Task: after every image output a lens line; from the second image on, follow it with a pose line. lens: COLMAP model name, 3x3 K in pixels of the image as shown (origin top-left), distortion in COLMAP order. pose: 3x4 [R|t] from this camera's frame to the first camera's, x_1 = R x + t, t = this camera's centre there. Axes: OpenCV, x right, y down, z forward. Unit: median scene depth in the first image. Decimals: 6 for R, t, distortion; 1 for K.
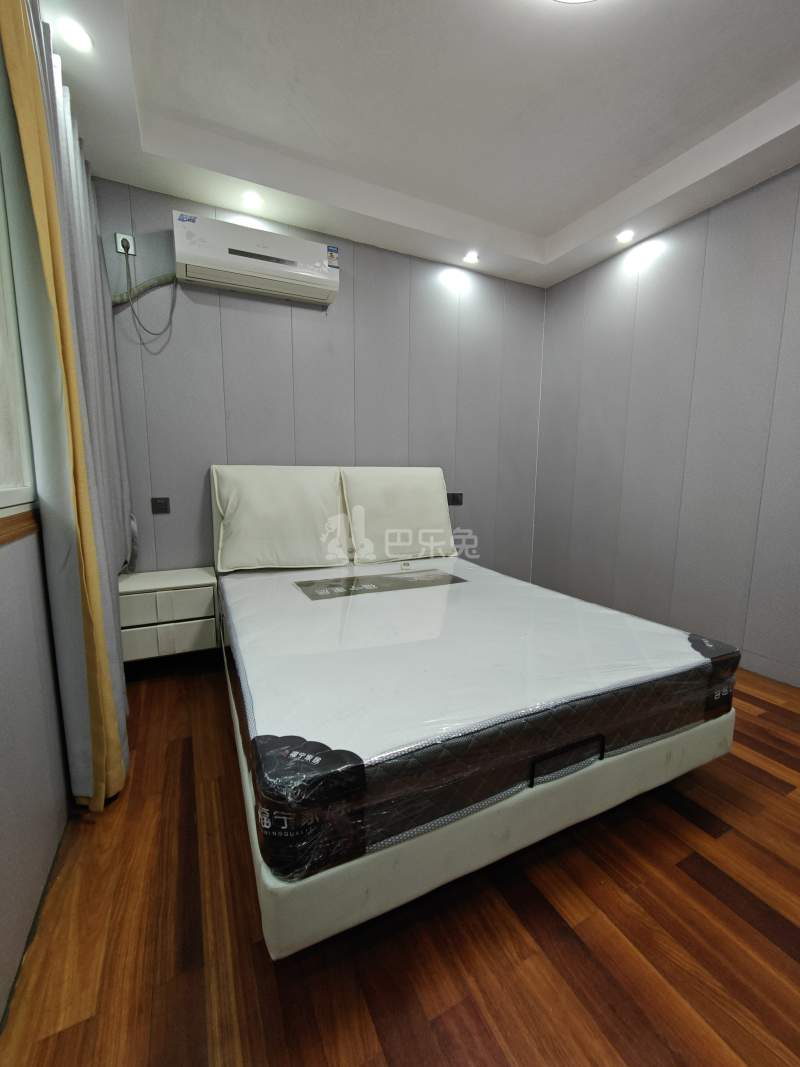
lens RADIAL K [[436.4, 0, 401.2], [0, 436.4, 533.4], [0, 0, 1]] dist [0.001229, -0.000110]
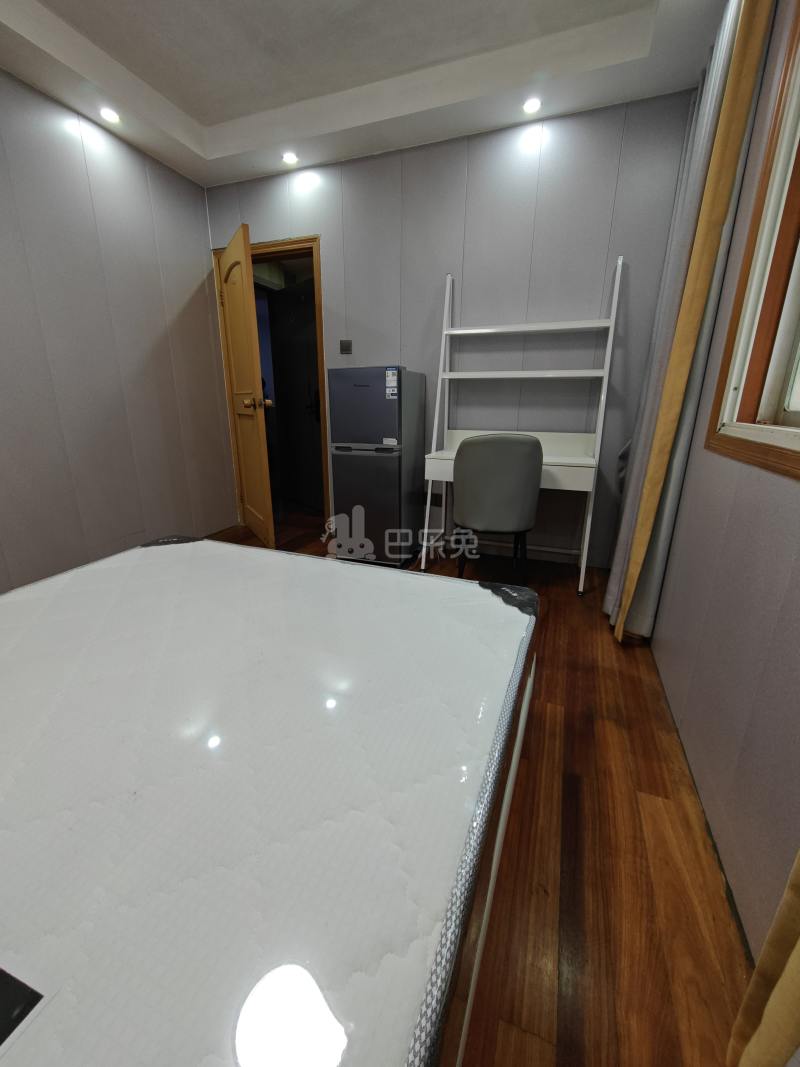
lens RADIAL K [[436.4, 0, 400.2], [0, 436.4, 530.5], [0, 0, 1]] dist [0.001229, -0.000110]
pose [[-0.679463, -0.219494, 0.700108, -0.685279], [0.097026, 0.918944, 0.382267, -0.208165], [-0.727266, 0.327665, -0.603092, 1.486145]]
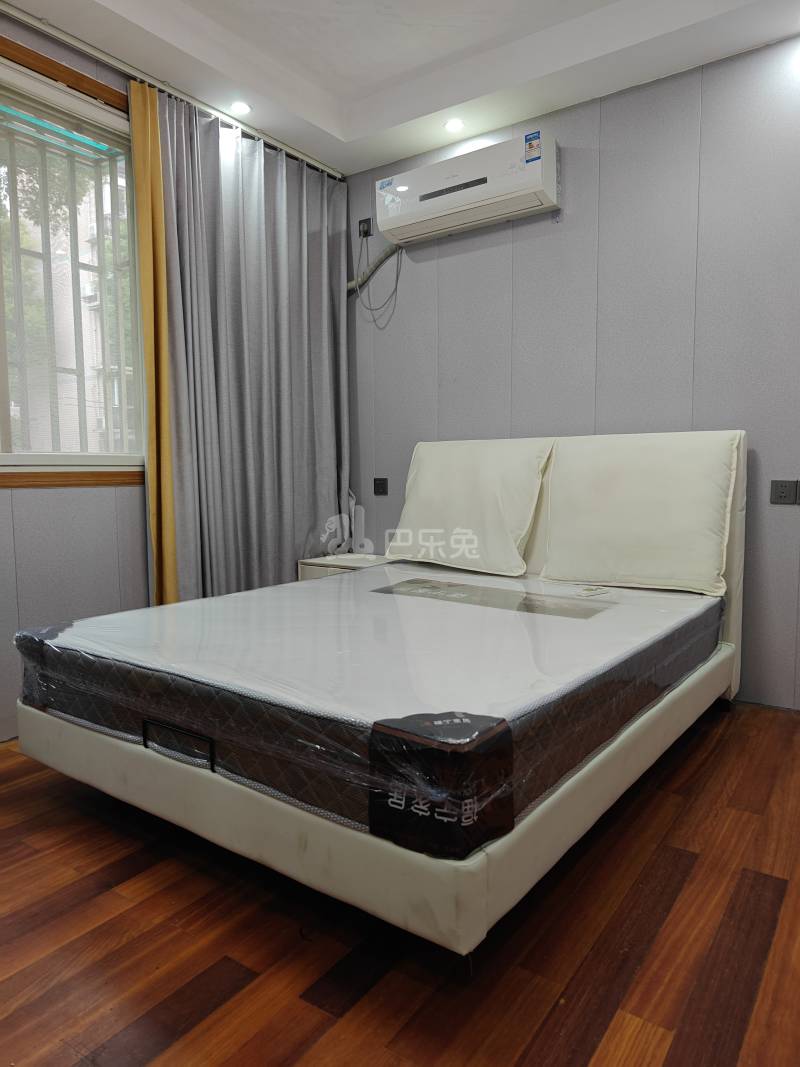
lens RADIAL K [[718.2, 0, 395.7], [0, 718.2, 536.4], [0, 0, 1]] dist [0.002936, -0.008744]
pose [[0.472395, 0.072260, -0.878420, 1.683414], [-0.115583, 0.993106, 0.019536, 0.019751], [0.873775, 0.092301, 0.477491, 0.597595]]
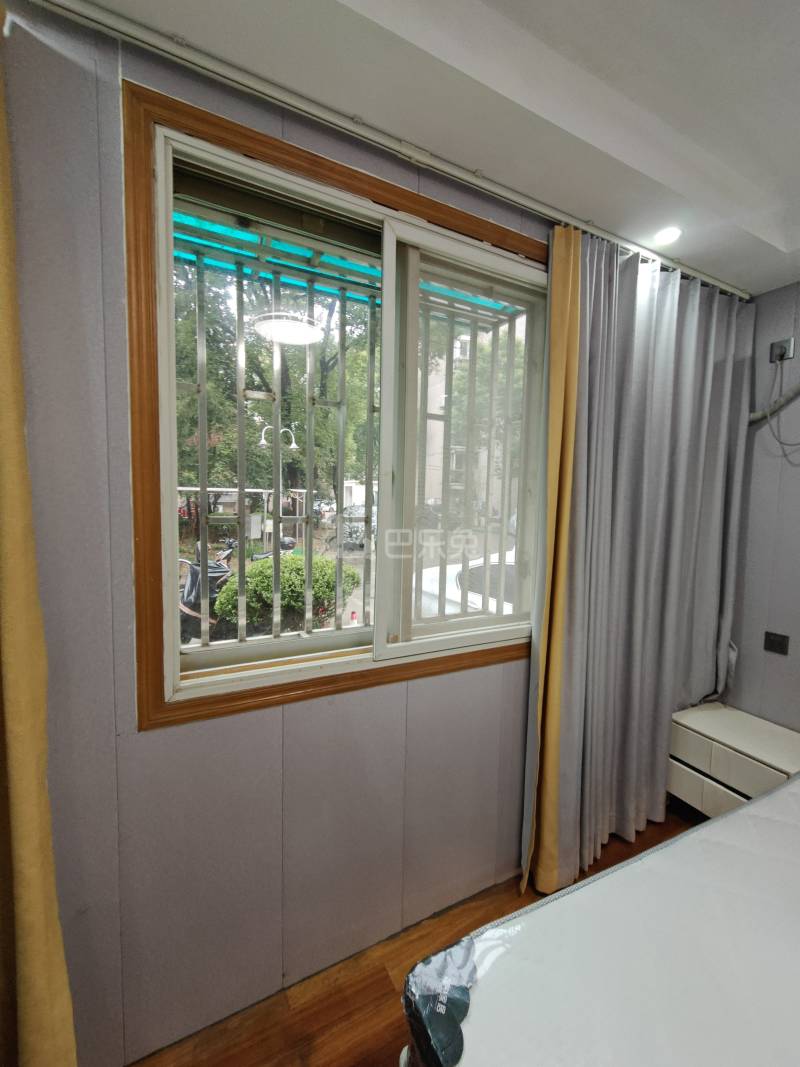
lens RADIAL K [[436.4, 0, 393.7], [0, 436.4, 530.7], [0, 0, 1]] dist [0.001229, -0.000110]
pose [[0.007015, 0.066555, -0.997758, 0.503863], [-0.166282, 0.983969, 0.064466, -0.413252], [0.986053, 0.165457, 0.017970, 0.482861]]
